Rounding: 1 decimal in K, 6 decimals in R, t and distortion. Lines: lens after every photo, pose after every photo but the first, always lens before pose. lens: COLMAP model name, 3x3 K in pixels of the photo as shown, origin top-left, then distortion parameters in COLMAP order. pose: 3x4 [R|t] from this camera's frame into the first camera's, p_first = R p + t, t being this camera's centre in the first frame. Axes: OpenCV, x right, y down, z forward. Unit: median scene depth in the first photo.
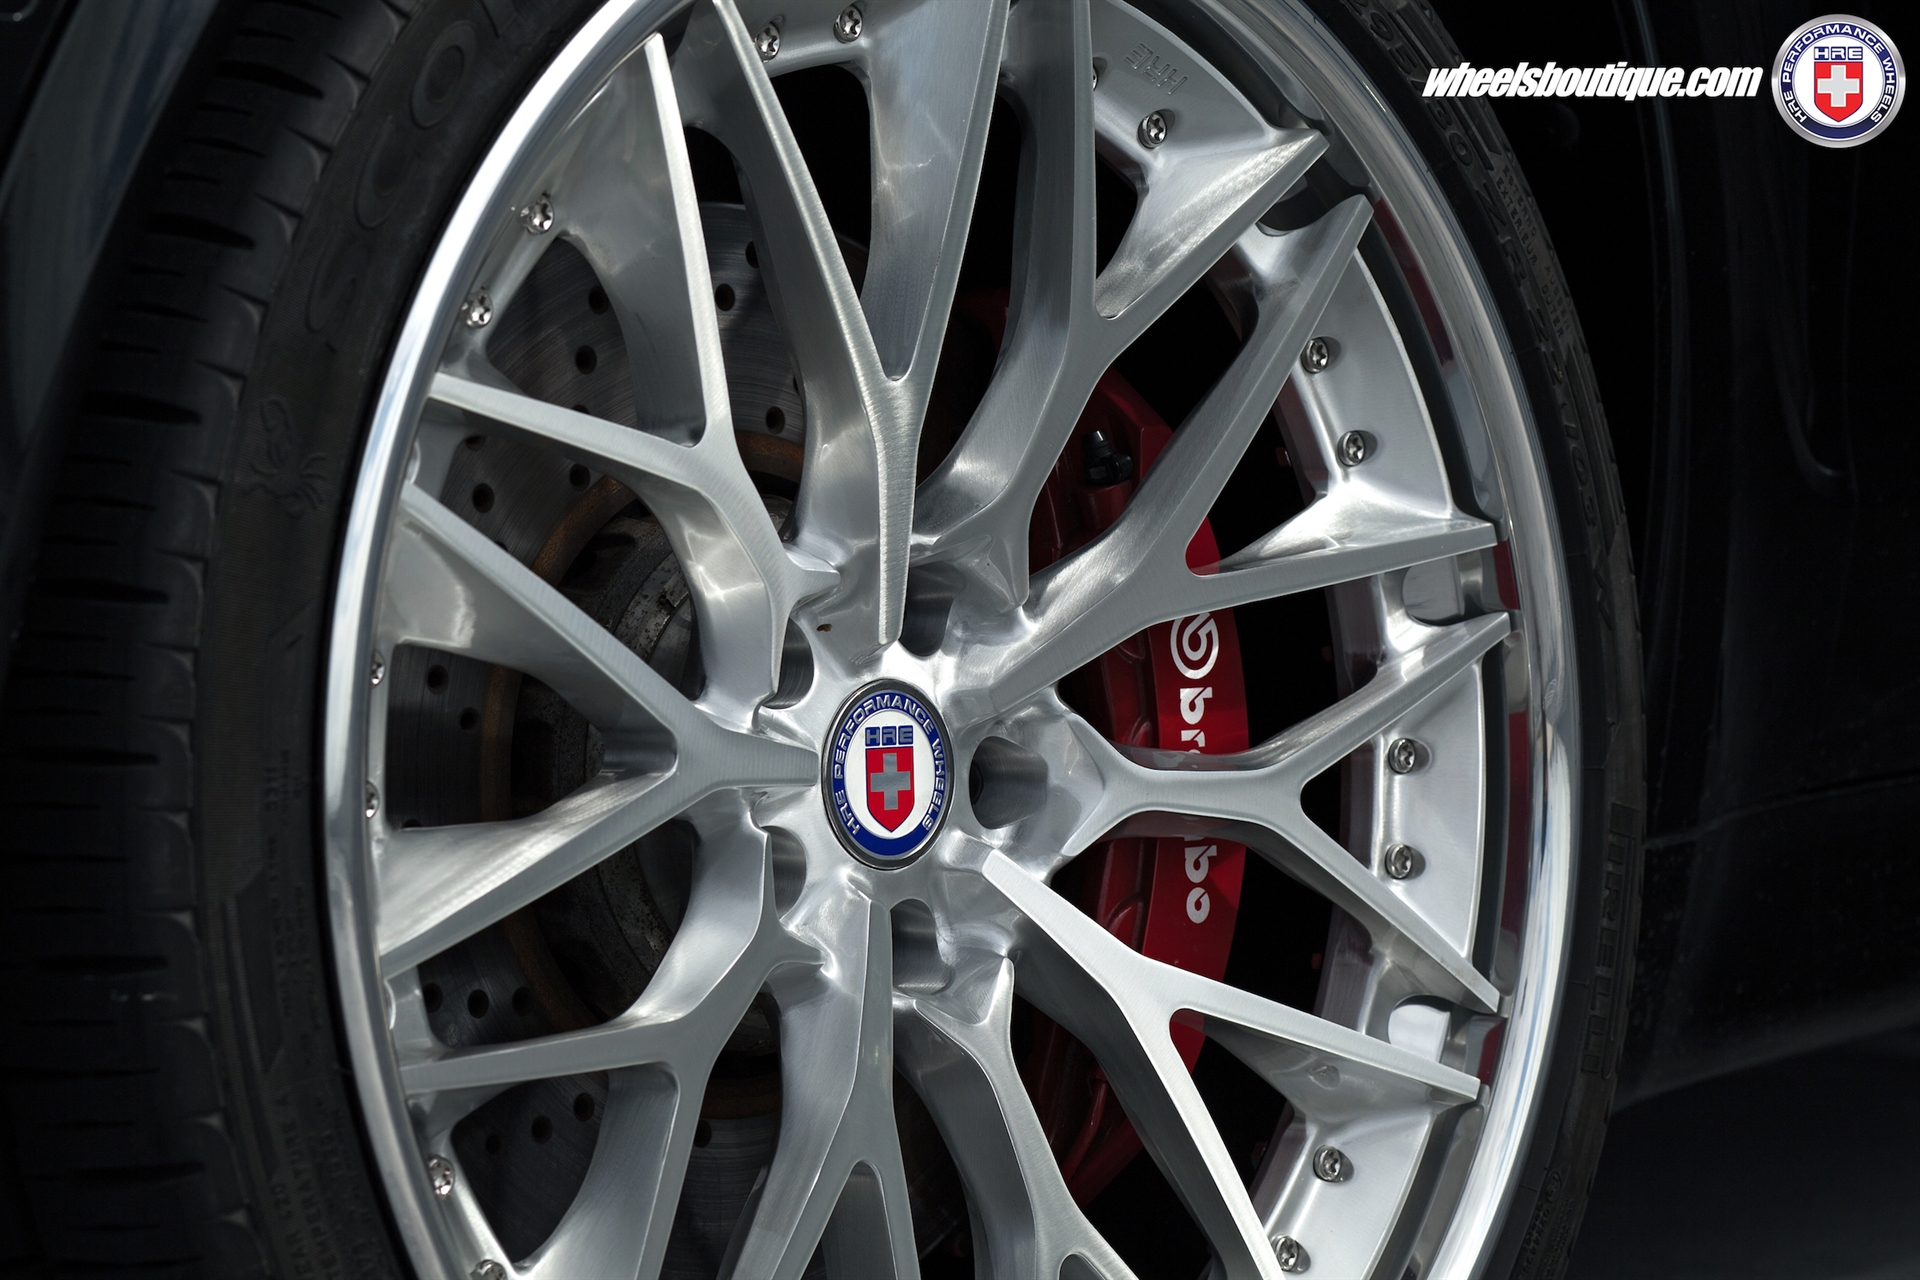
lens RADIAL K [[4307.3, 0, 957.2], [0, 4307.3, 640.9], [0, 0, 1]] dist [-0.037772, 0.000000]
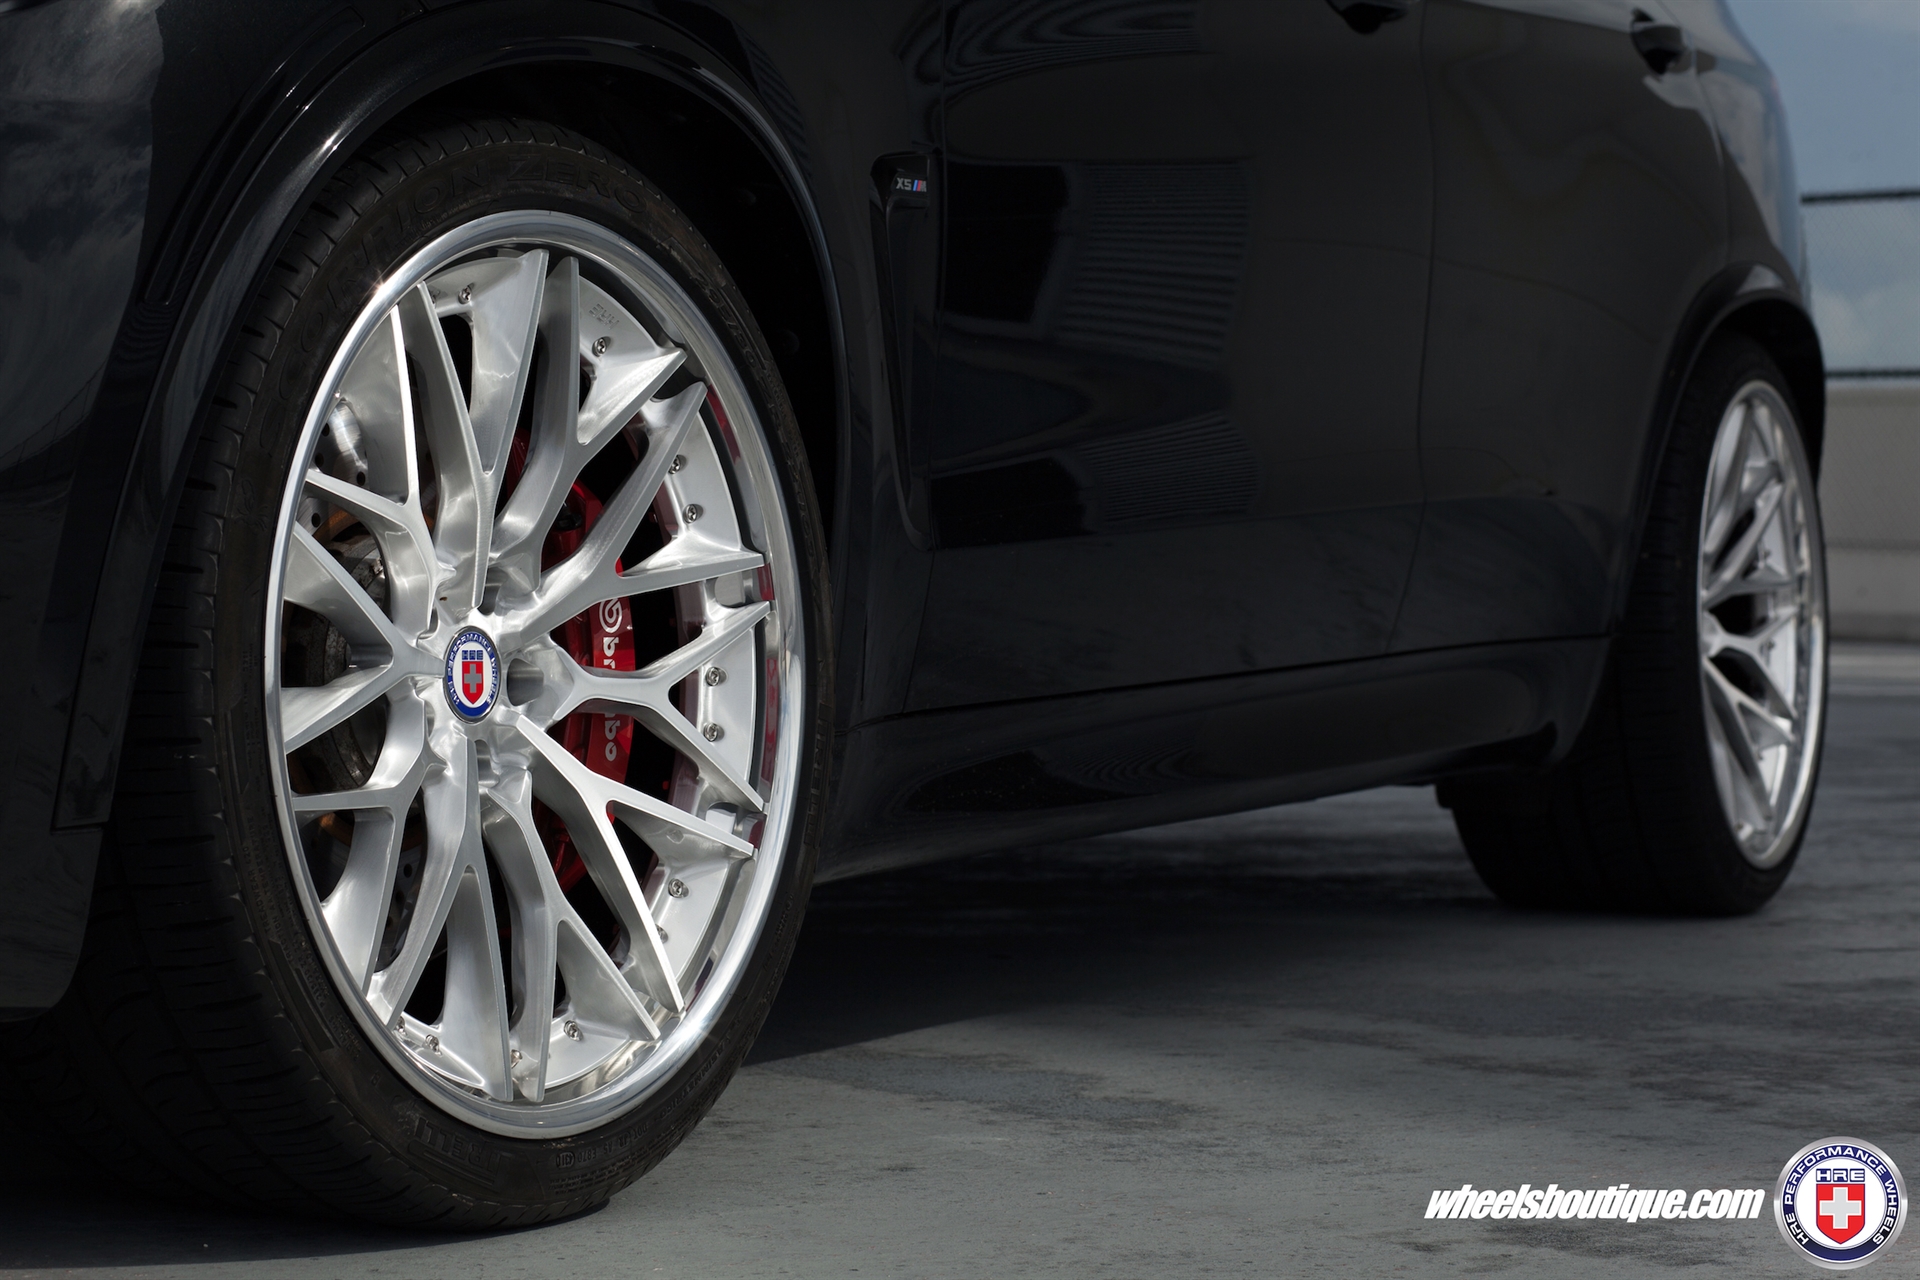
lens RADIAL K [[4307.3, 0, 962.3], [0, 4307.3, 640.8], [0, 0, 1]] dist [-0.037772, 0.000000]
pose [[0.971360, 0.014800, 0.237151, -0.260506], [-0.010826, 0.999778, -0.018050, 0.047871], [-0.237365, 0.014966, 0.971305, -0.943262]]
